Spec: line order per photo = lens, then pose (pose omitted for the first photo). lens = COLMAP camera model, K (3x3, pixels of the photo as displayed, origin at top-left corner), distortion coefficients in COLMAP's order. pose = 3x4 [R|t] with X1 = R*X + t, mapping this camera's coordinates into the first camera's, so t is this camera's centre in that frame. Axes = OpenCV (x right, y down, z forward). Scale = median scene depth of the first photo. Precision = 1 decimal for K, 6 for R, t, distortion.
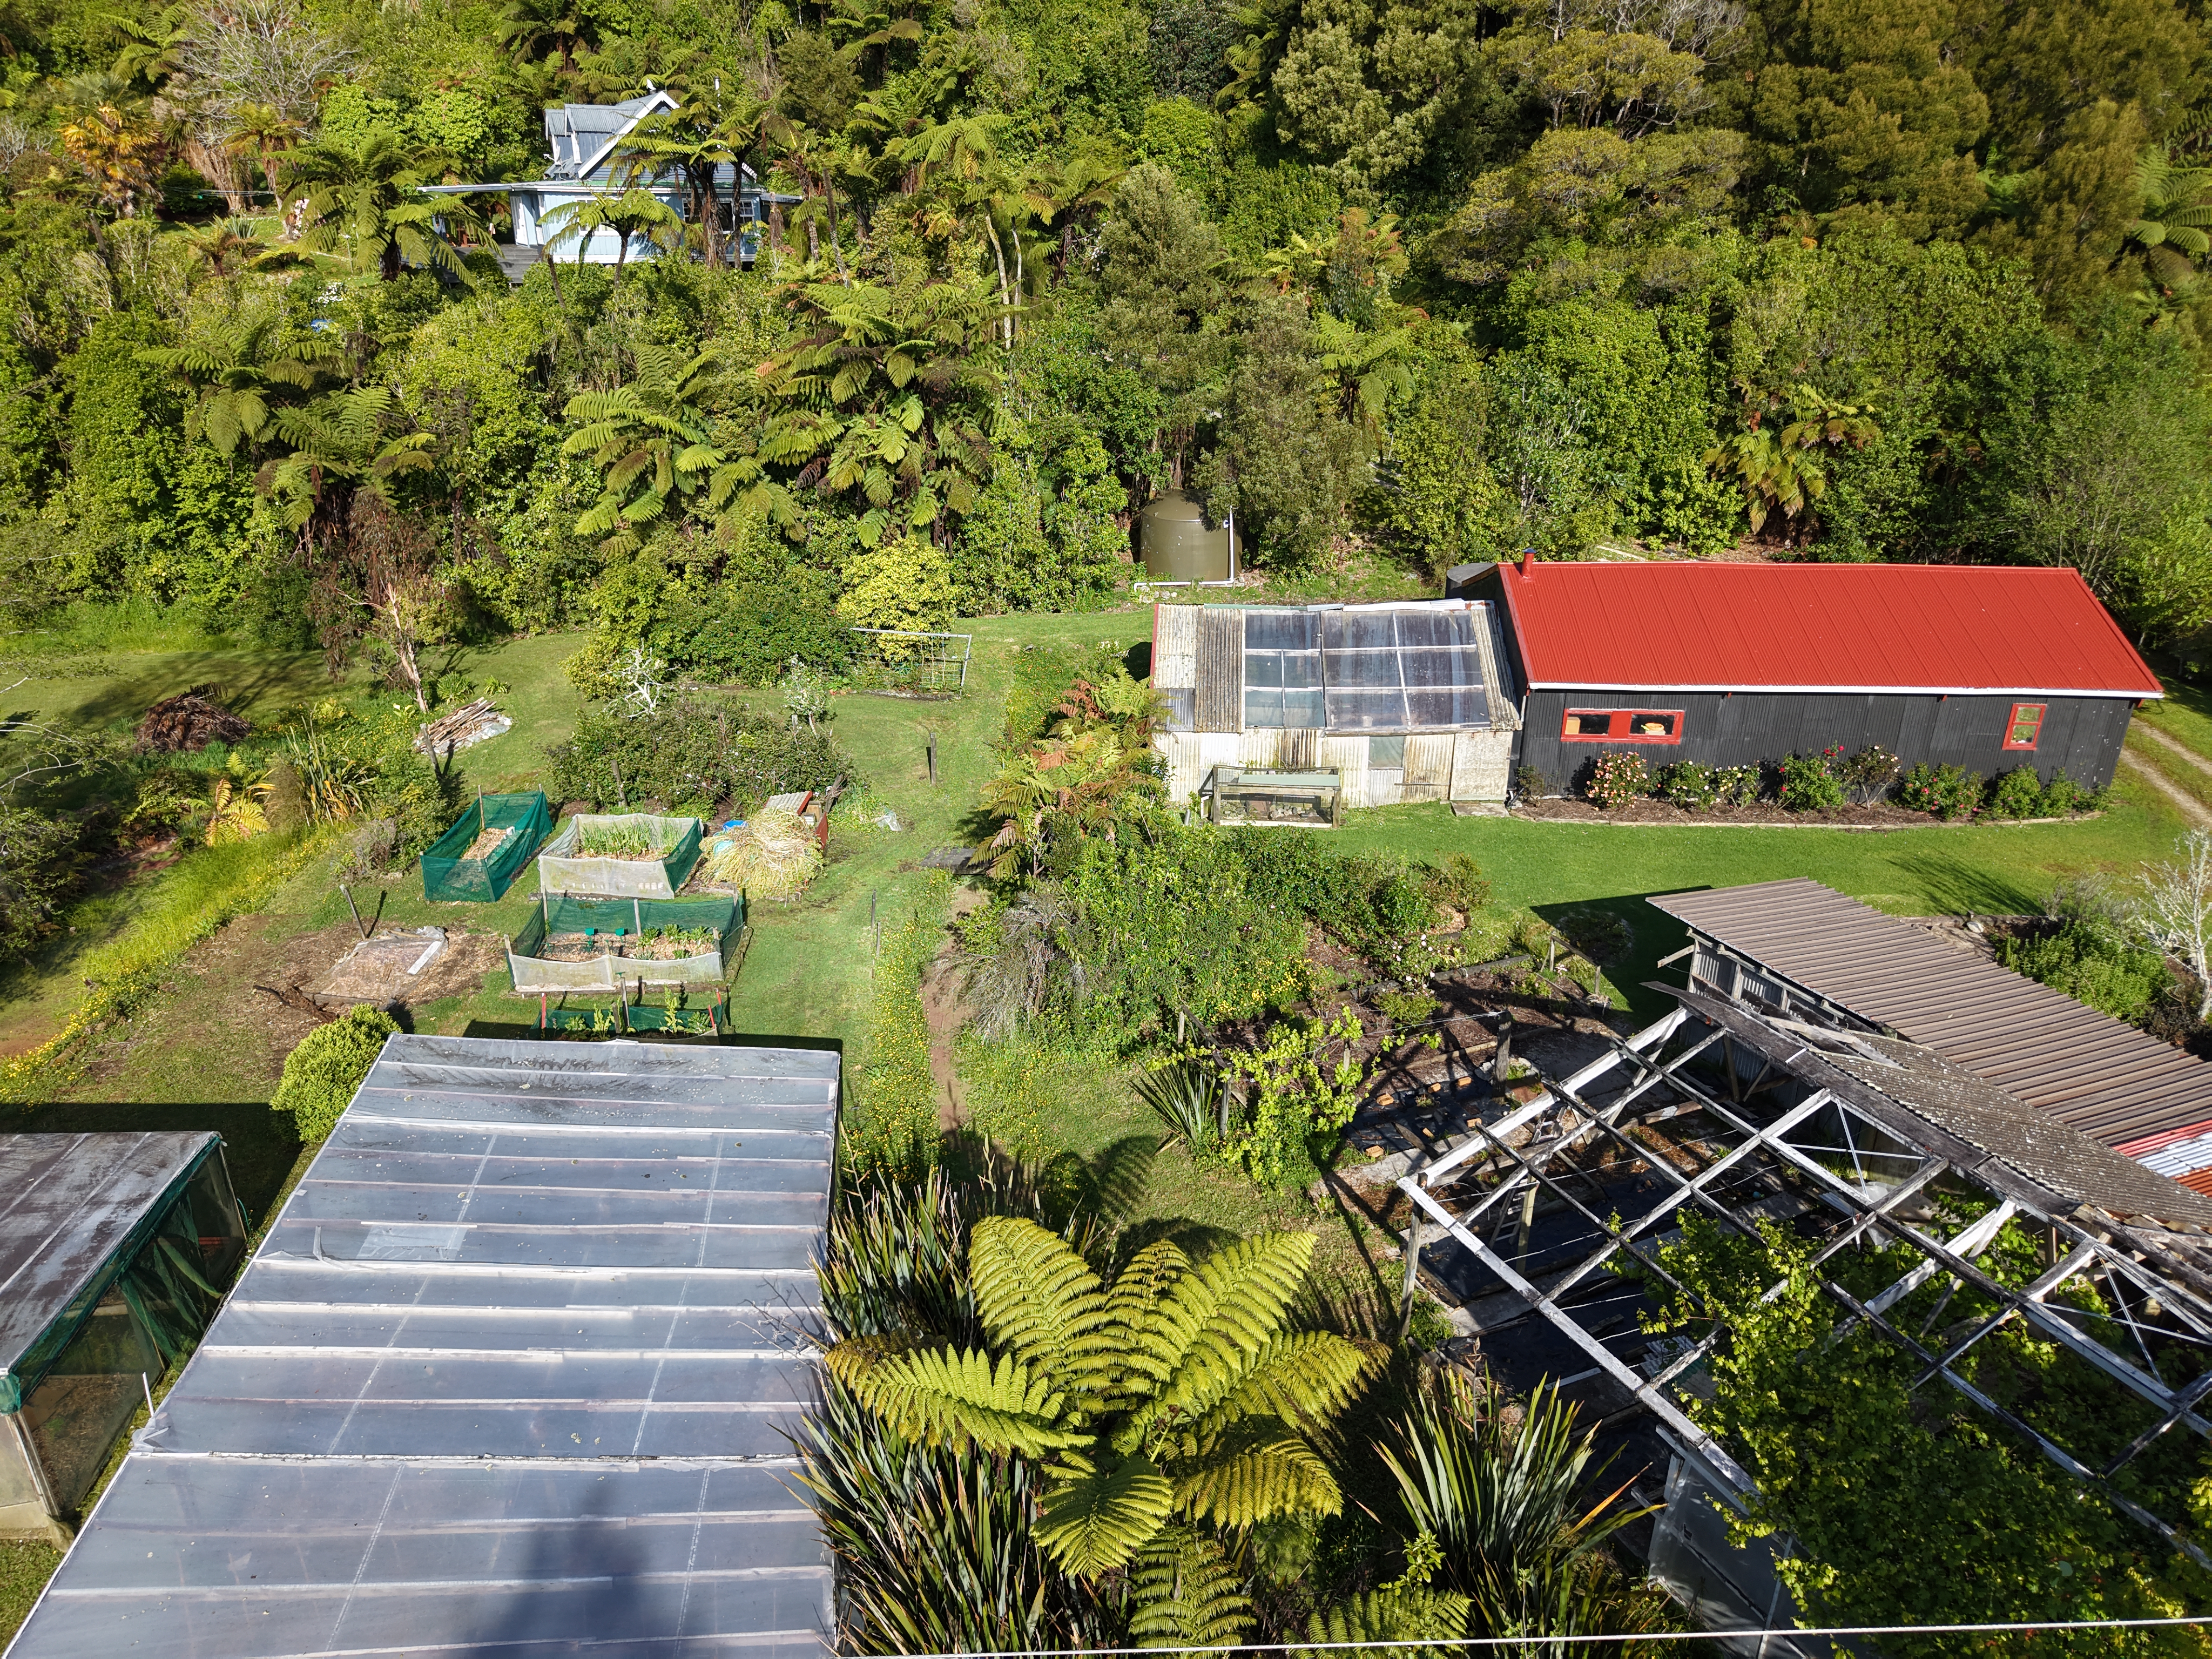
lens RADIAL K [[1496.5, 0, 1097.7], [0, 1496.5, 791.1], [0, 0, 1]] dist [0.008229, 0.005074]
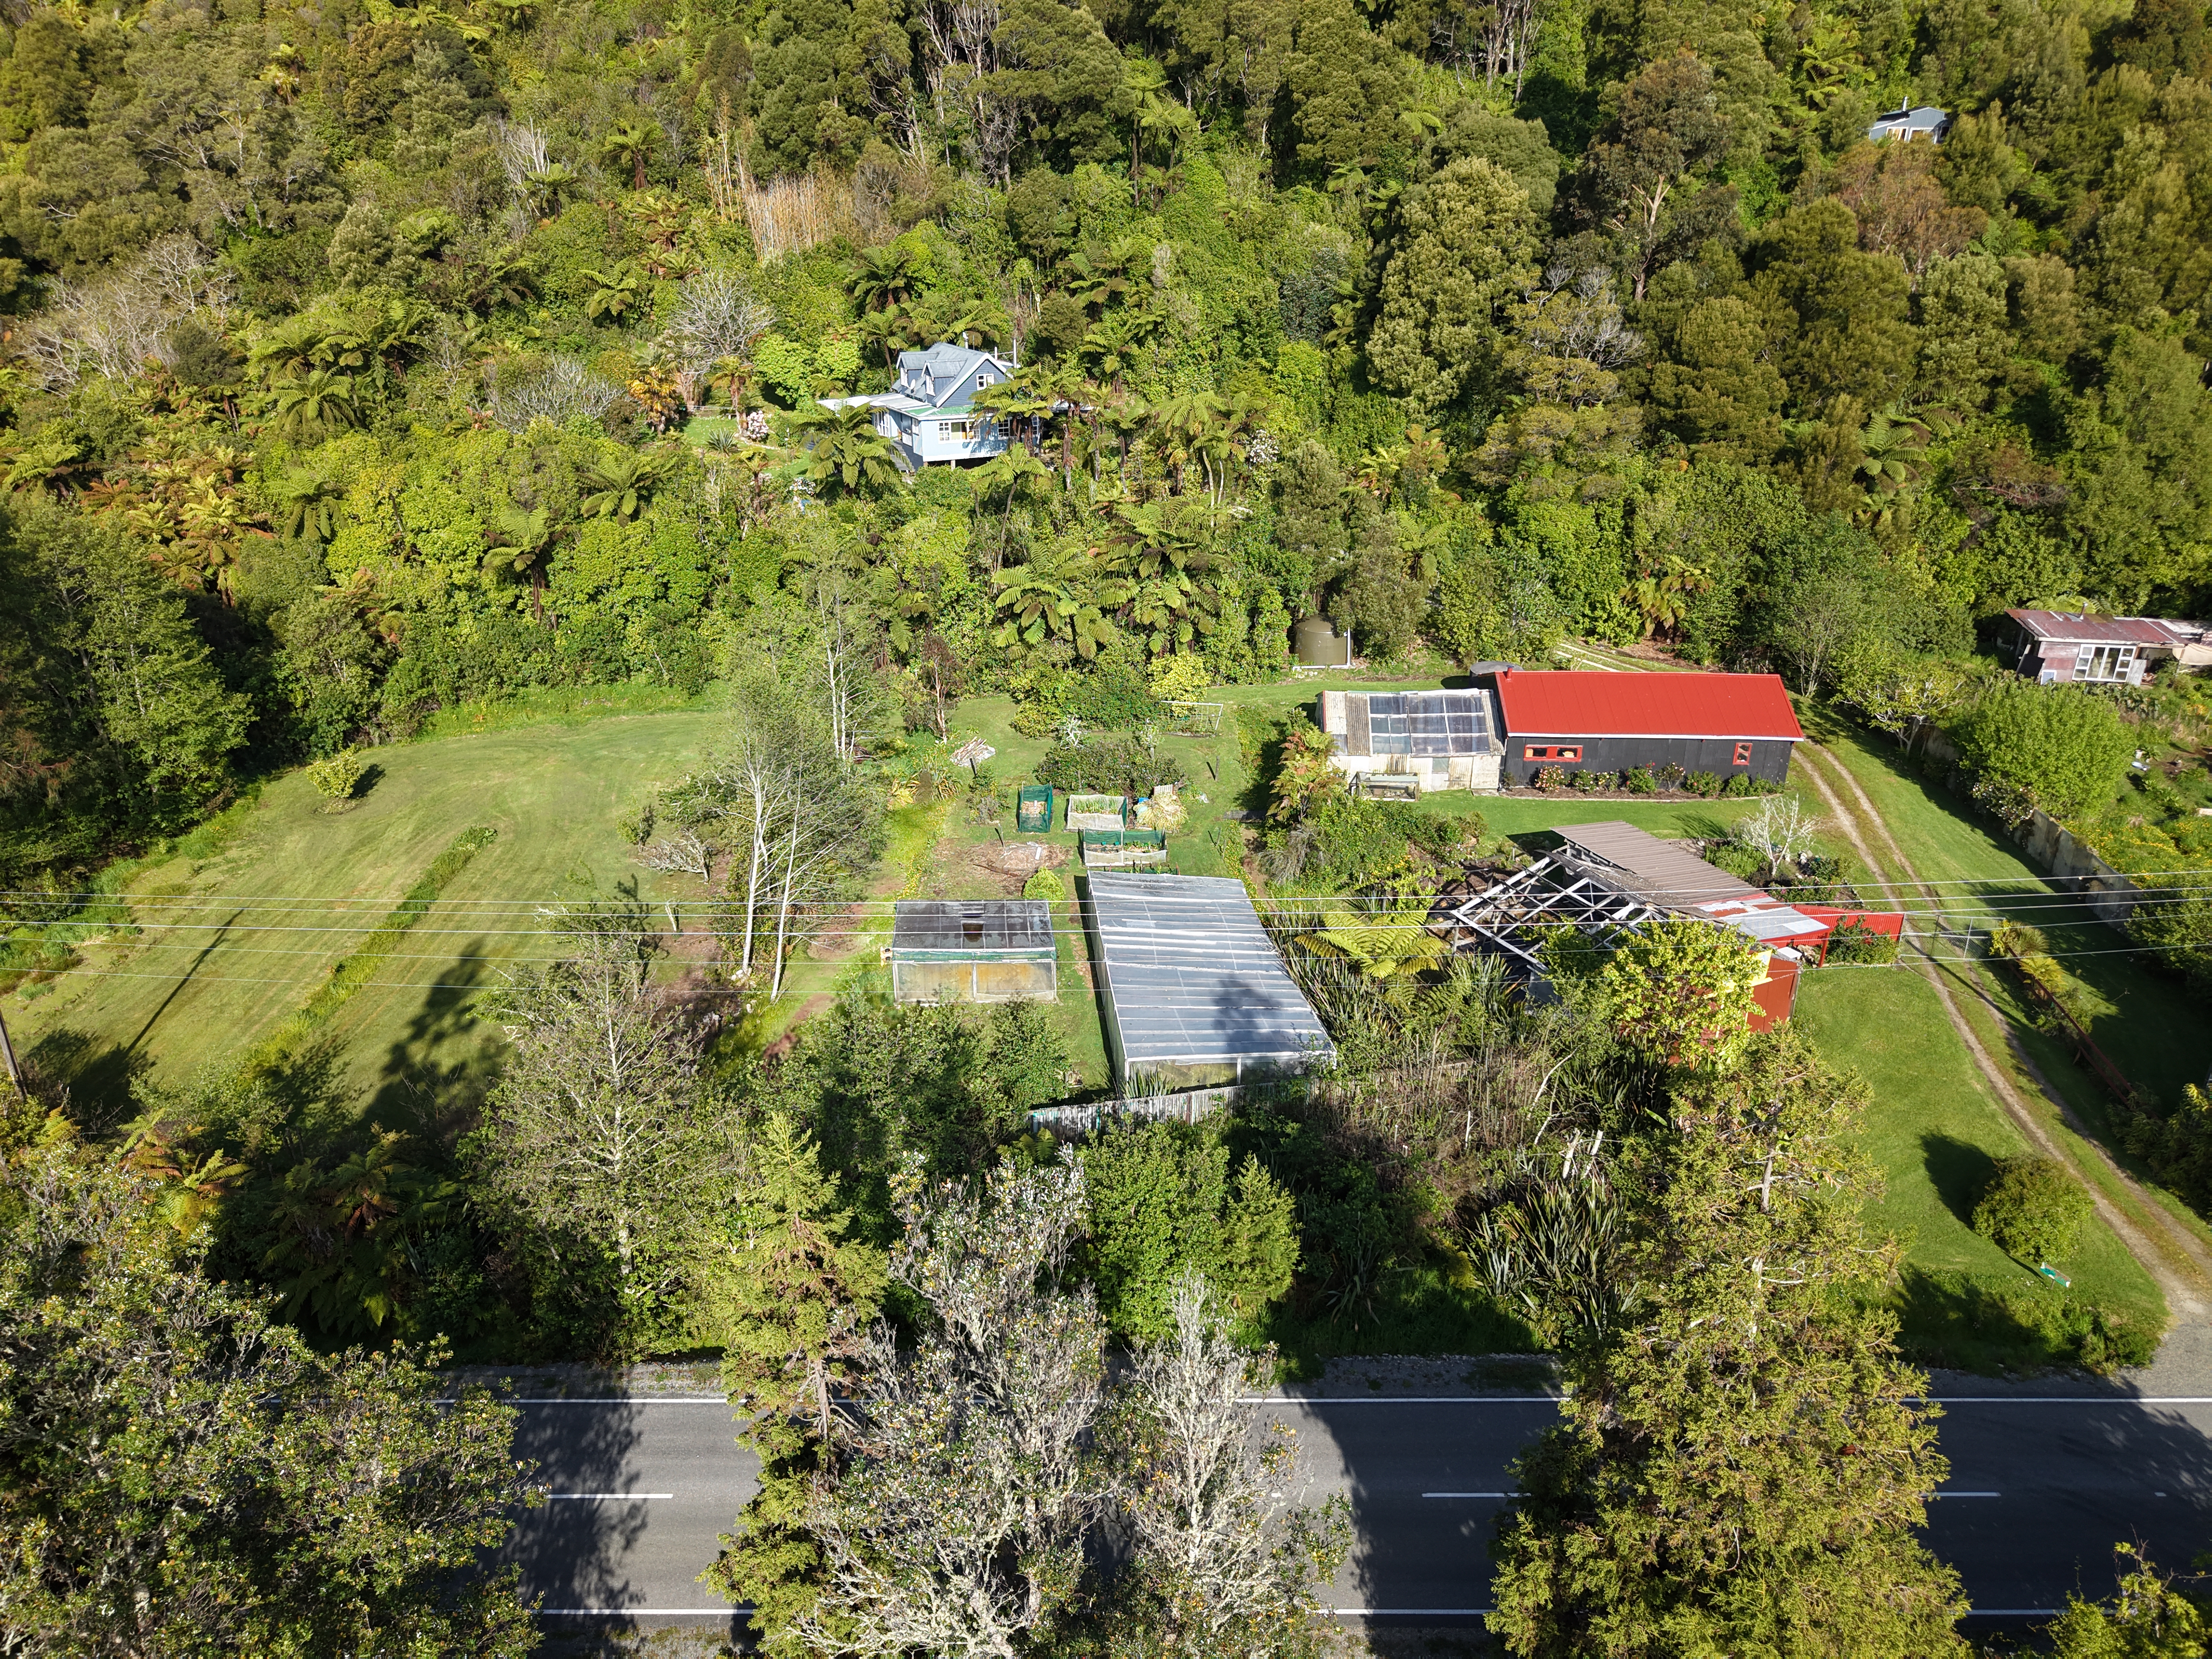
lens RADIAL K [[1484.2, 0, 1106.0], [0, 1484.2, 829.5], [0, 0, 1]] dist [0.007819, -0.003636]
pose [[0.999917, -0.000372, -0.012895, -0.180586], [0.000737, 0.999598, 0.028358, 0.003033], [0.012880, -0.028365, 0.999515, -0.789506]]
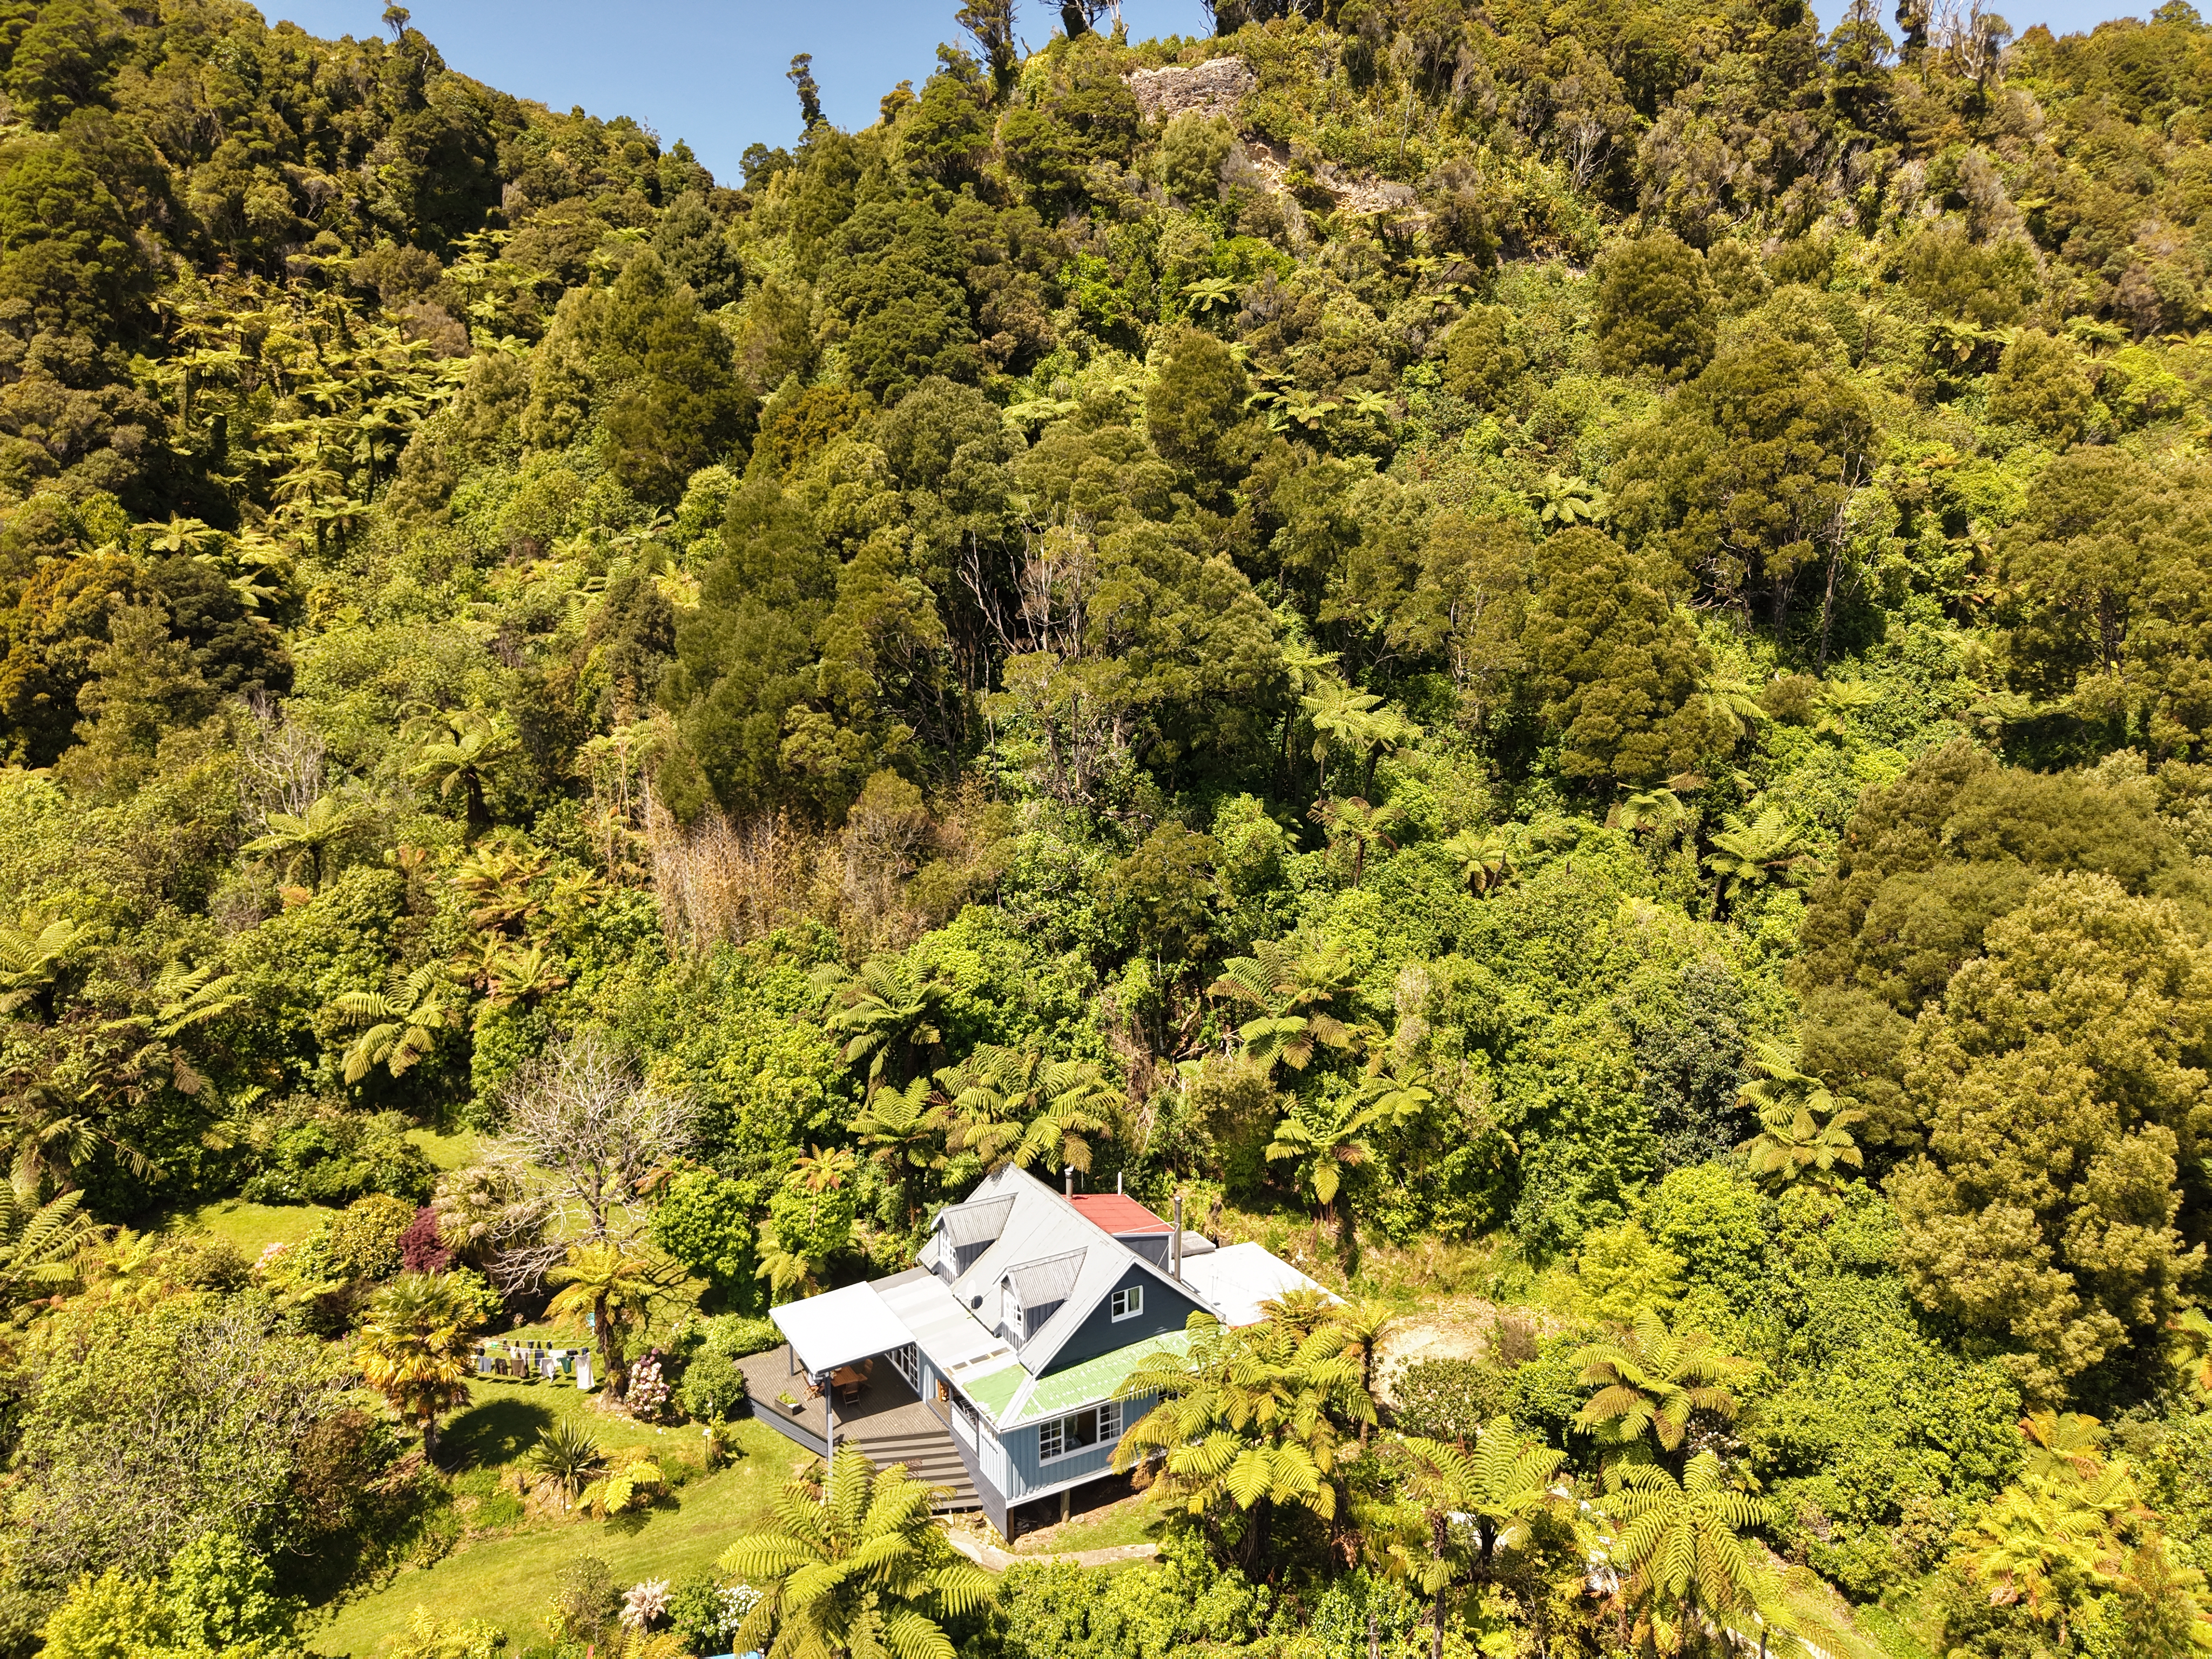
lens RADIAL K [[1475.9, 0, 1106.0], [0, 1475.9, 829.5], [0, 0, 1]] dist [0.010687, -0.020498]
pose [[0.998728, -0.014989, 0.048148, -0.435112], [0.024883, 0.976951, -0.212007, -0.668844], [-0.043861, 0.212935, 0.976081, 0.255169]]
